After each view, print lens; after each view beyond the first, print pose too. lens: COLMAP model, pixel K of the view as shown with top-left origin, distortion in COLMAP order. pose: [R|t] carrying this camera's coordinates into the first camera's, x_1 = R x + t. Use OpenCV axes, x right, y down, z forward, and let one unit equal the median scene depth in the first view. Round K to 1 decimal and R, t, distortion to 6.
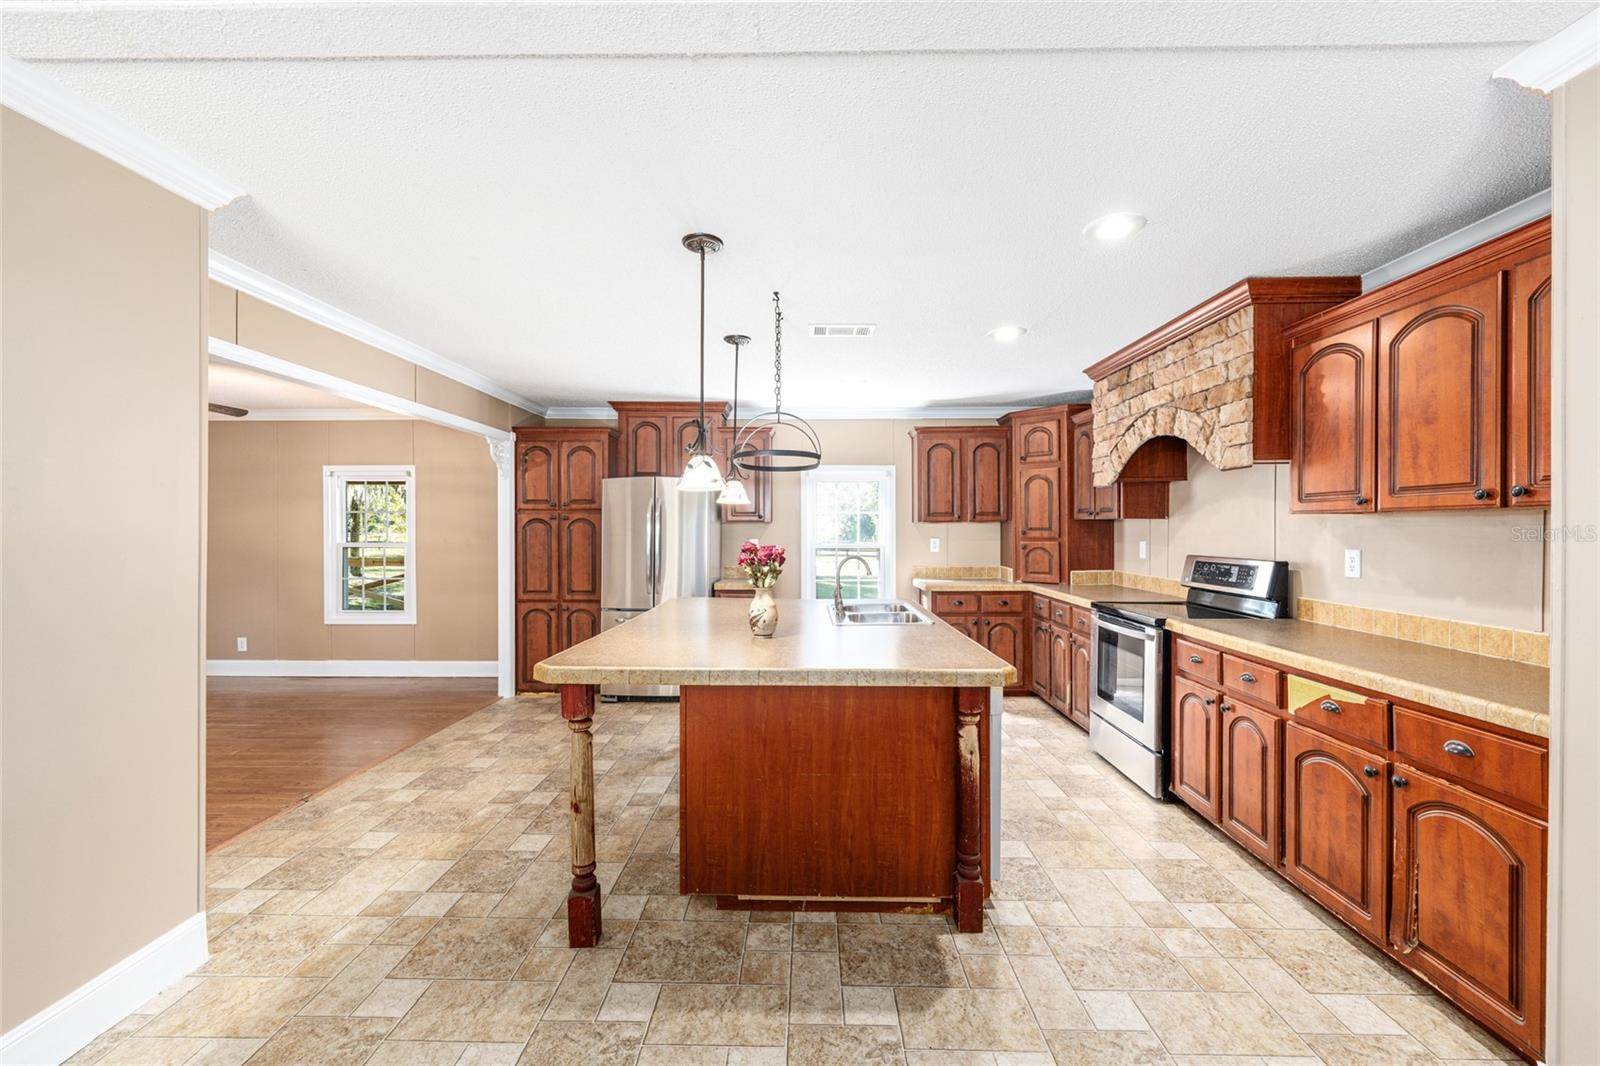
lens RADIAL K [[643.3, 0, 801.6], [0, 643.3, 531.1], [0, 0, 1]] dist [-0.001527, 0.000473]
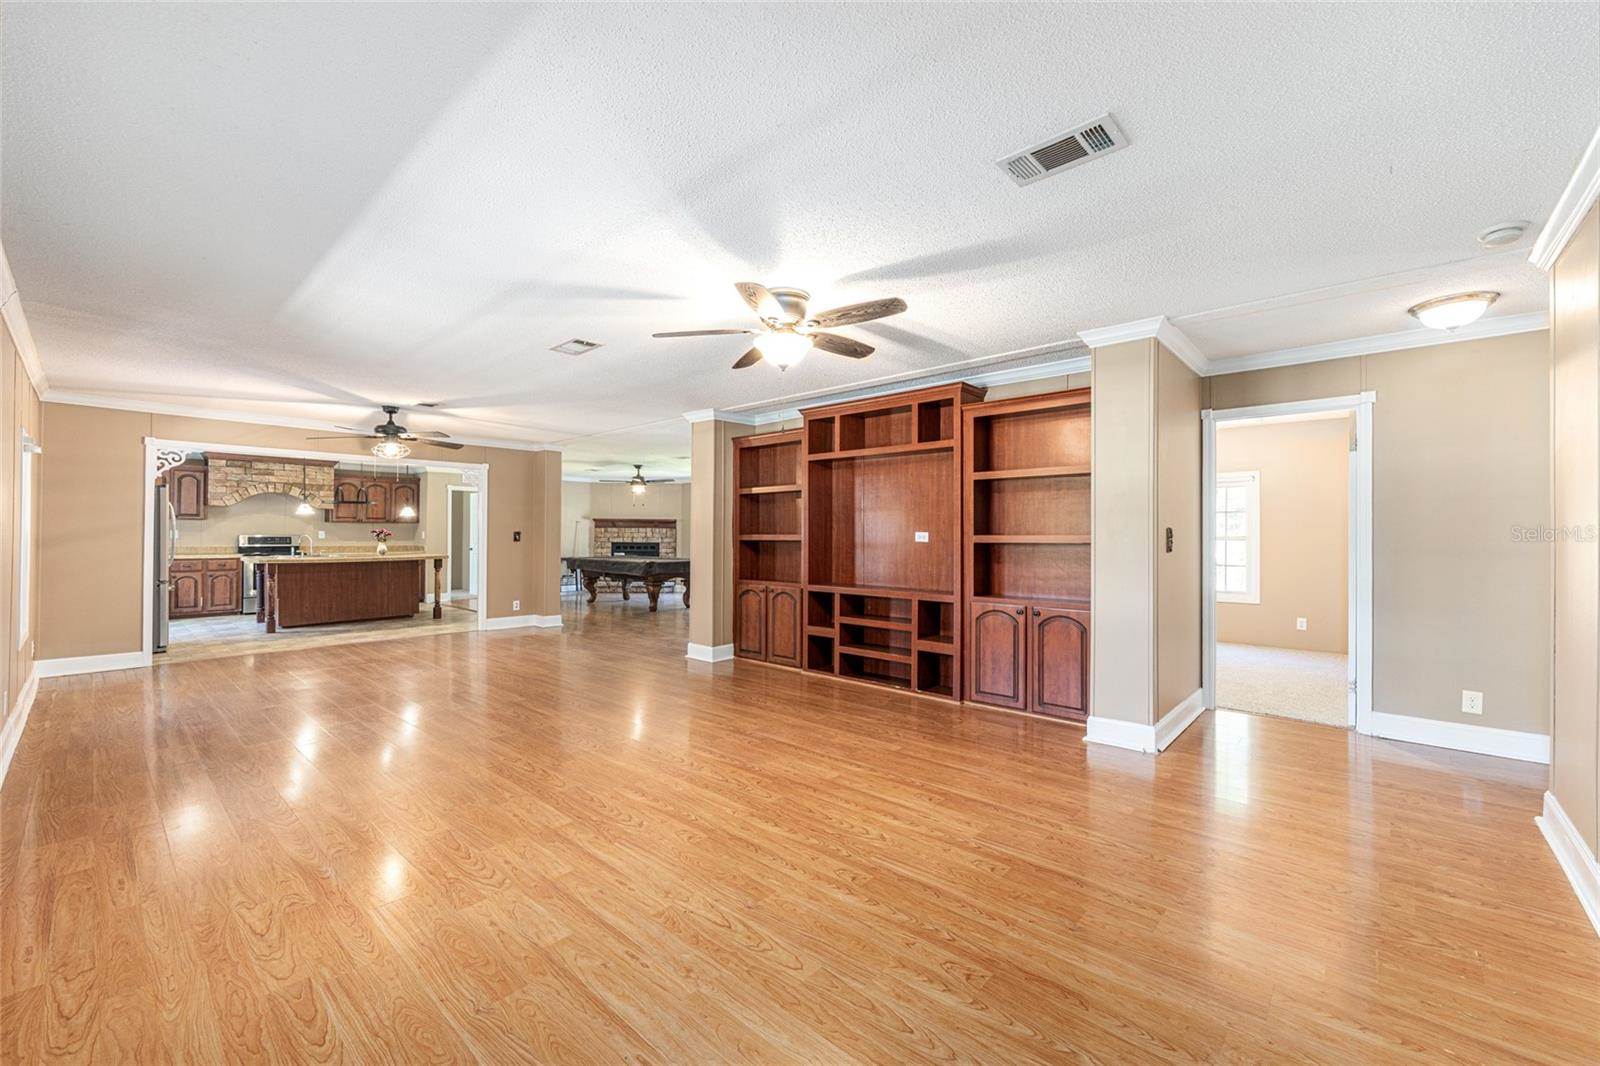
lens RADIAL K [[643.3, 0, 801.6], [0, 643.3, 531.1], [0, 0, 1]] dist [-0.001527, 0.000473]
pose [[-0.751585, -0.001888, 0.659633, -2.171371], [-0.003182, 0.999995, -0.000763, 0.012947], [-0.659629, -0.002672, -0.751587, 1.132827]]
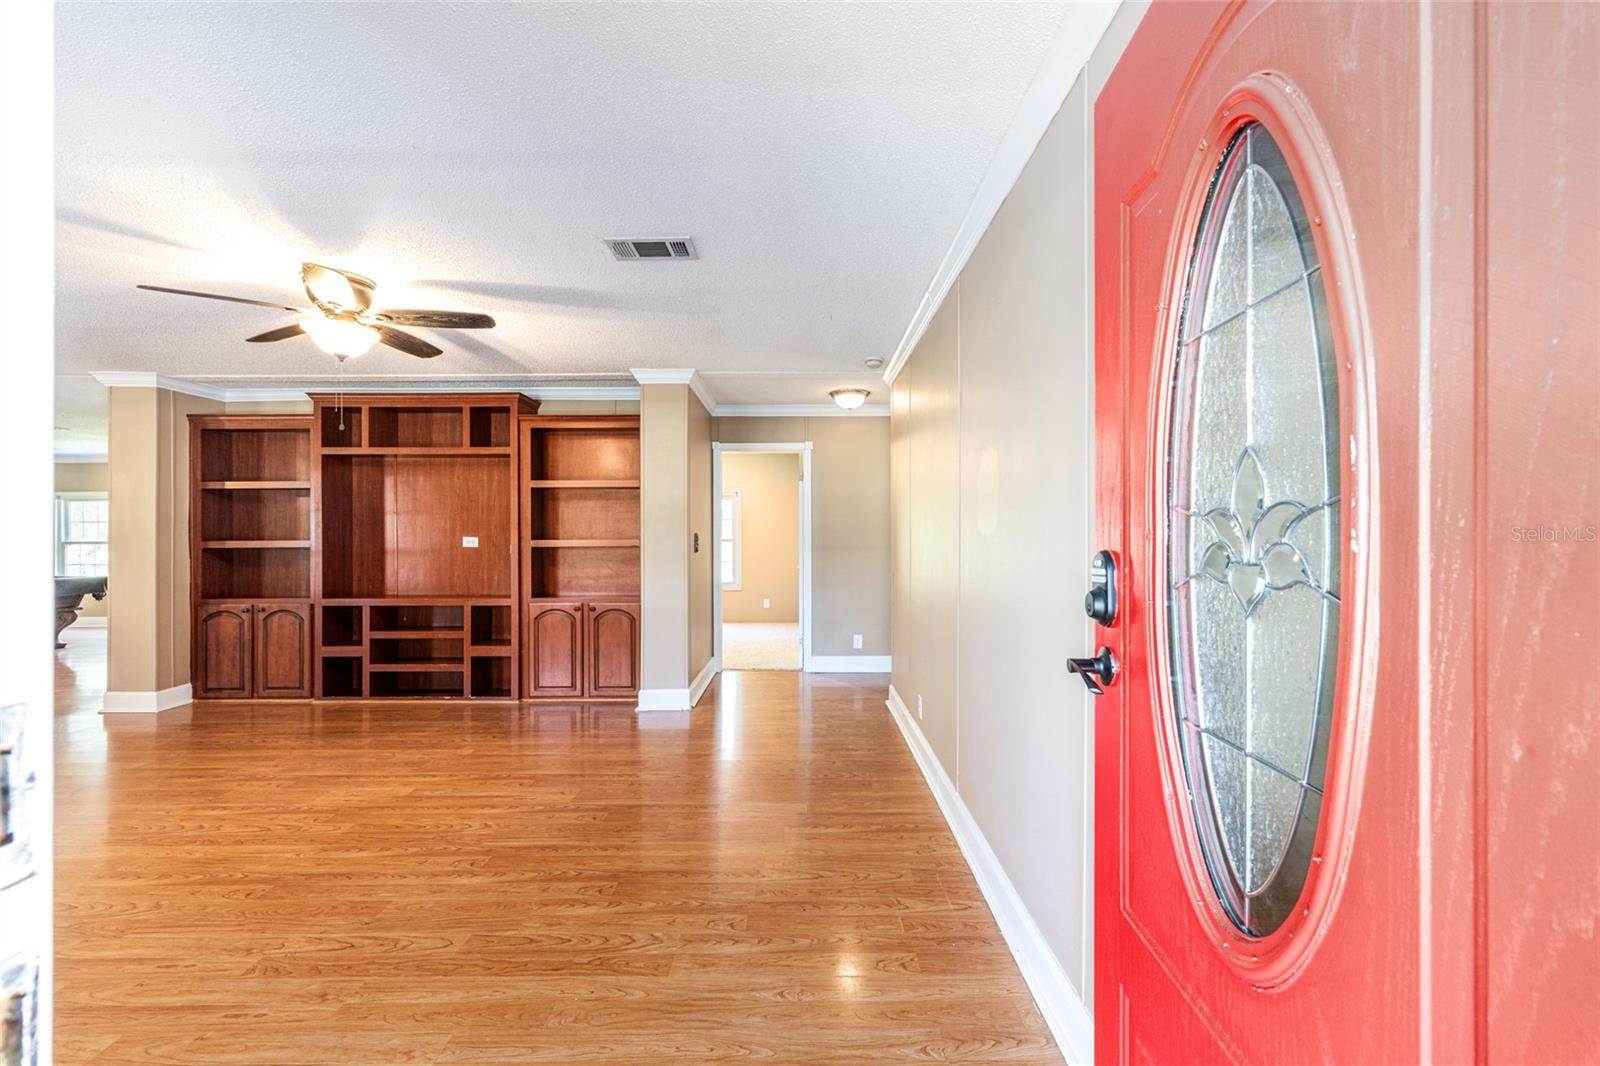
lens RADIAL K [[641.2, 0, 799.9], [0, 641.2, 537.9], [0, 0, 1]] dist [0.001612, 0.000443]
pose [[-0.999895, -0.001026, -0.014435, -2.139976], [-0.001086, 0.999991, 0.004162, 0.009493], [0.014431, 0.004178, -0.999887, 1.253102]]
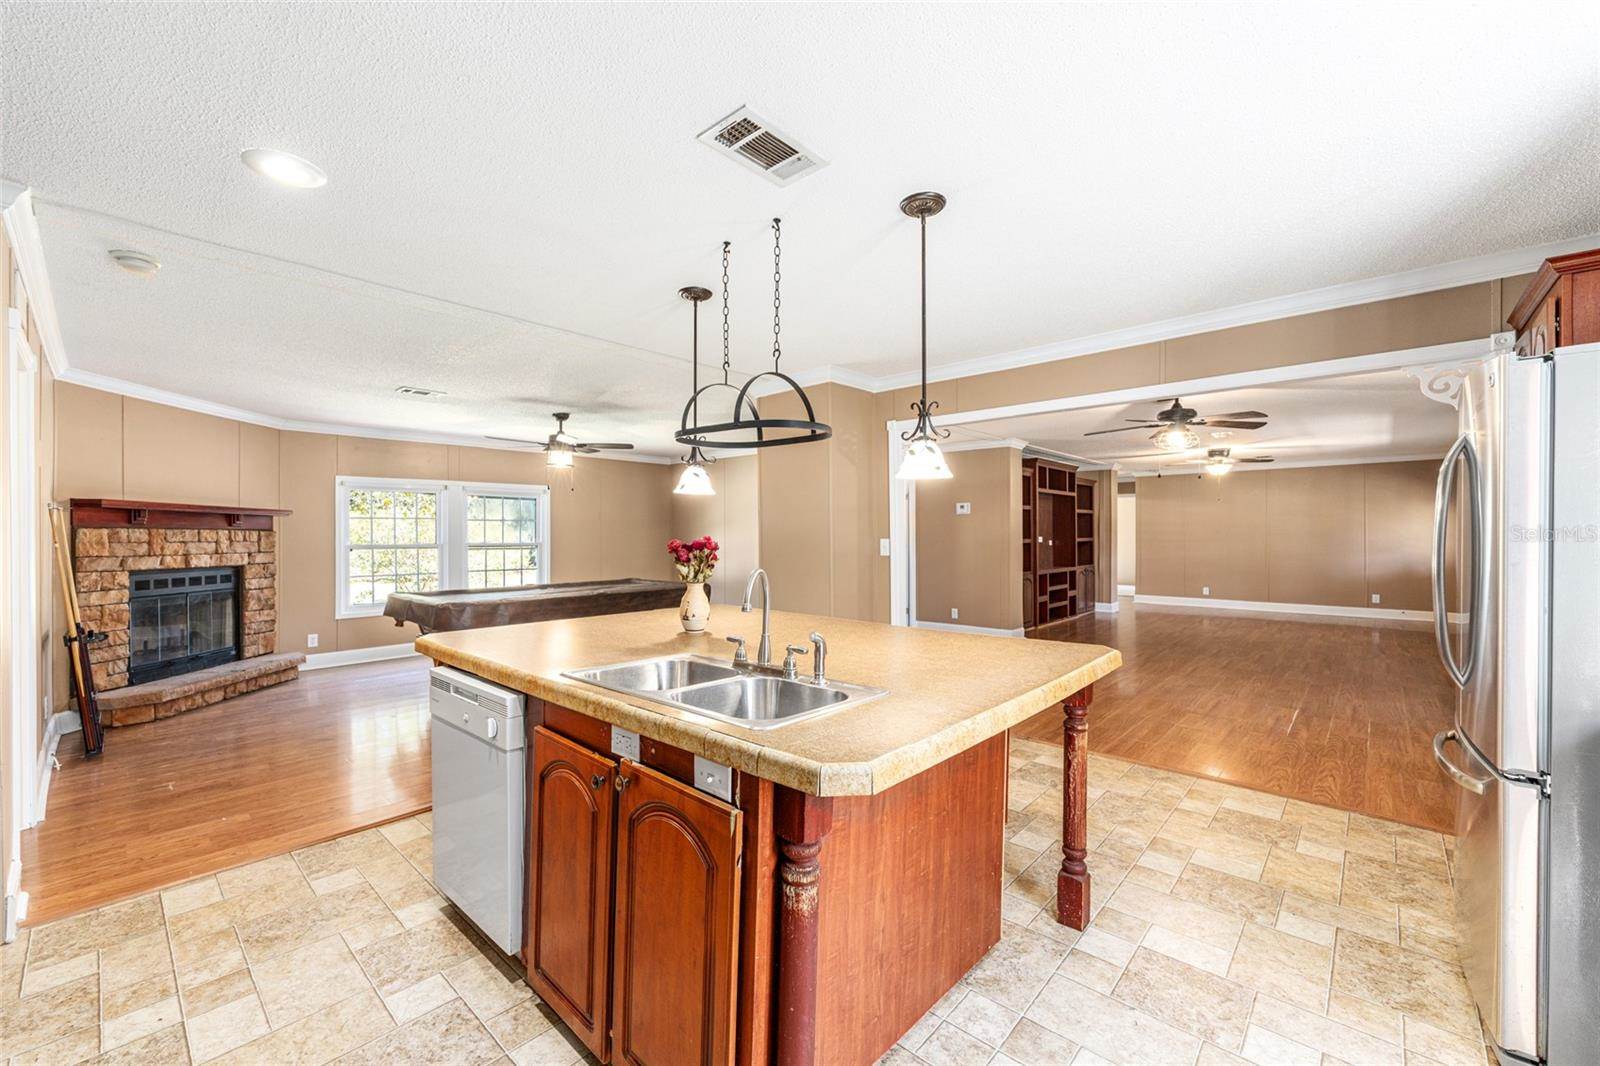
lens RADIAL K [[641.2, 0, 799.9], [0, 641.2, 537.9], [0, 0, 1]] dist [0.001612, 0.000443]
pose [[-0.660787, 0.002861, -0.750568, 0.310161], [-0.000912, 0.999989, 0.004614, 0.007856], [0.750573, 0.003734, -0.660777, 0.952364]]
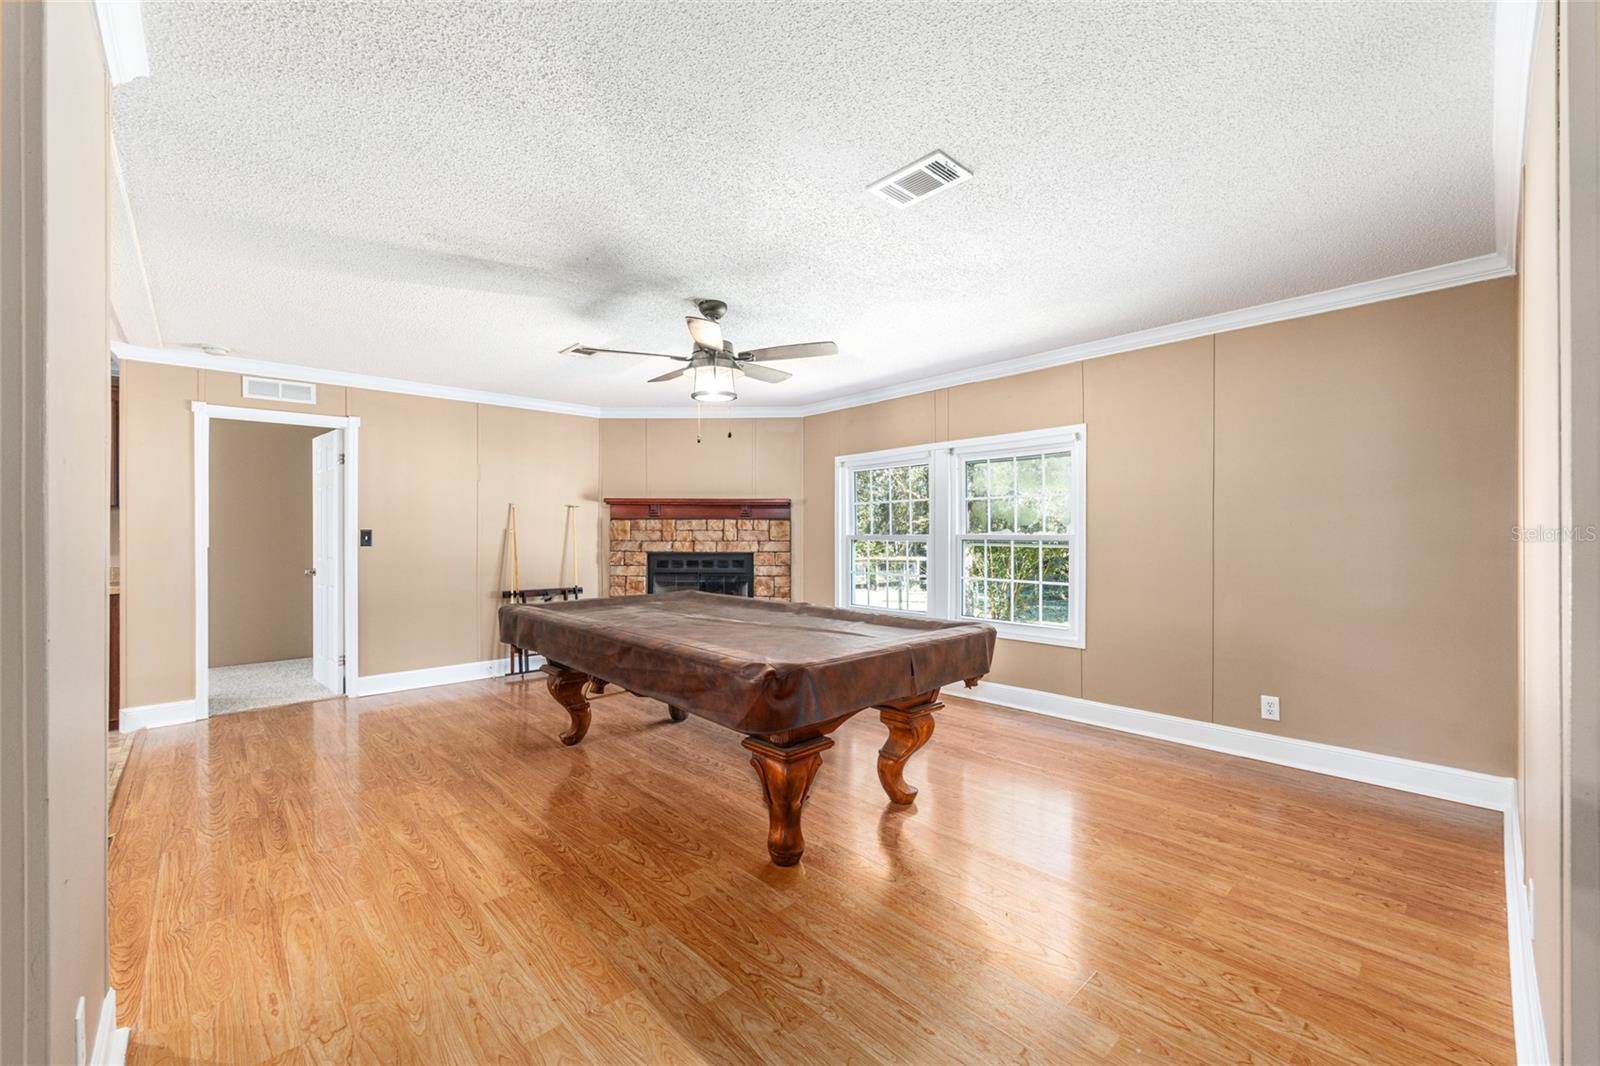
lens RADIAL K [[642.0, 0, 802.8], [0, 642.0, 531.3], [0, 0, 1]] dist [0.000144, 0.000119]
pose [[-0.693916, 0.002233, 0.720052, -0.833328], [0.004467, 0.999989, 0.001204, 0.021240], [-0.720042, 0.004052, -0.693919, 0.236290]]
